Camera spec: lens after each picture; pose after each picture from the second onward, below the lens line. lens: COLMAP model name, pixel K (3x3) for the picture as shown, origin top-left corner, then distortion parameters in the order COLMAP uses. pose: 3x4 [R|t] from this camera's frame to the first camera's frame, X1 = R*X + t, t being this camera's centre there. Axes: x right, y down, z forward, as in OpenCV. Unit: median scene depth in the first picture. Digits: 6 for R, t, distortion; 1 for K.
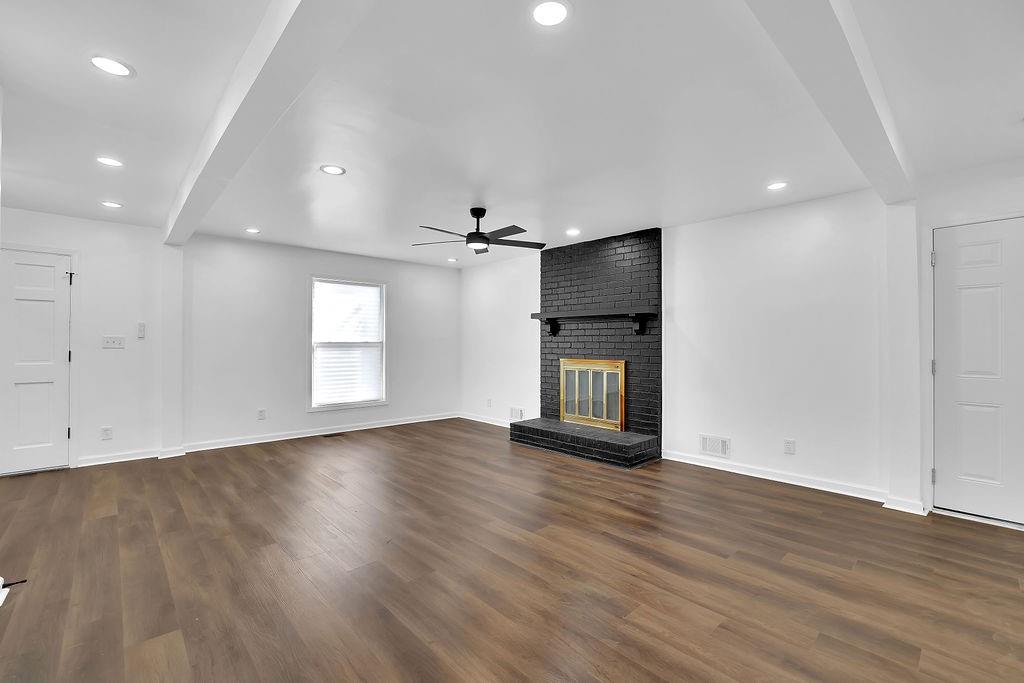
lens RADIAL K [[448.3, 0, 512.0], [0, 448.3, 341.5], [0, 0, 1]] dist [-0.048403, 0.020893]
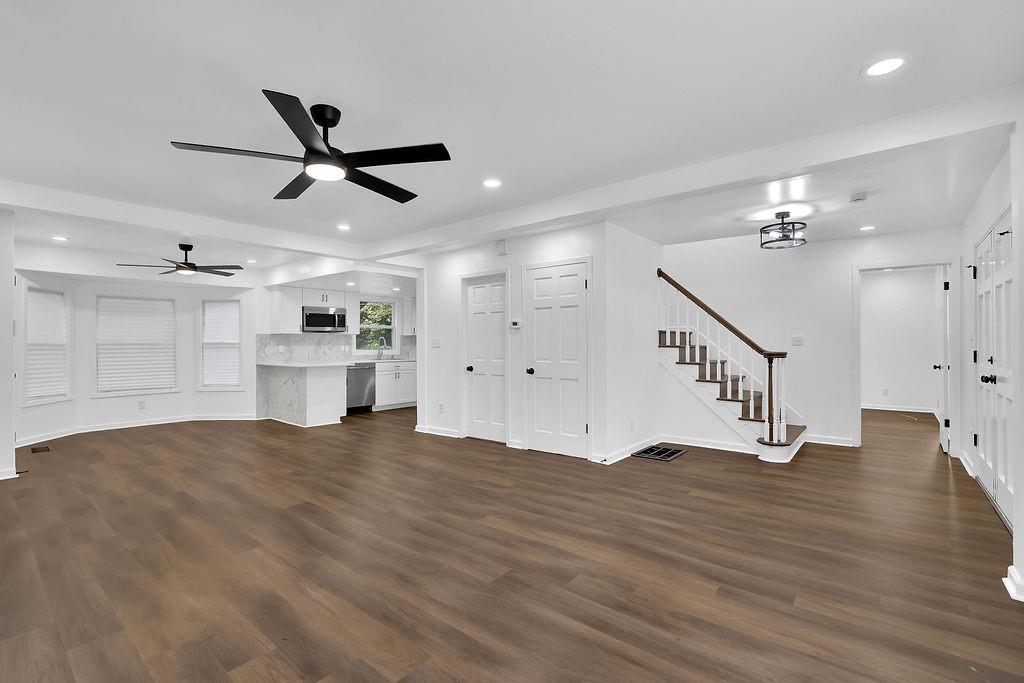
lens RADIAL K [[448.3, 0, 512.0], [0, 448.3, 341.5], [0, 0, 1]] dist [-0.048403, 0.020893]
pose [[-0.990588, 0.001721, -0.136869, -0.316352], [0.002572, 0.999978, -0.006045, 0.012177], [0.136856, -0.006340, -0.990571, 2.140506]]
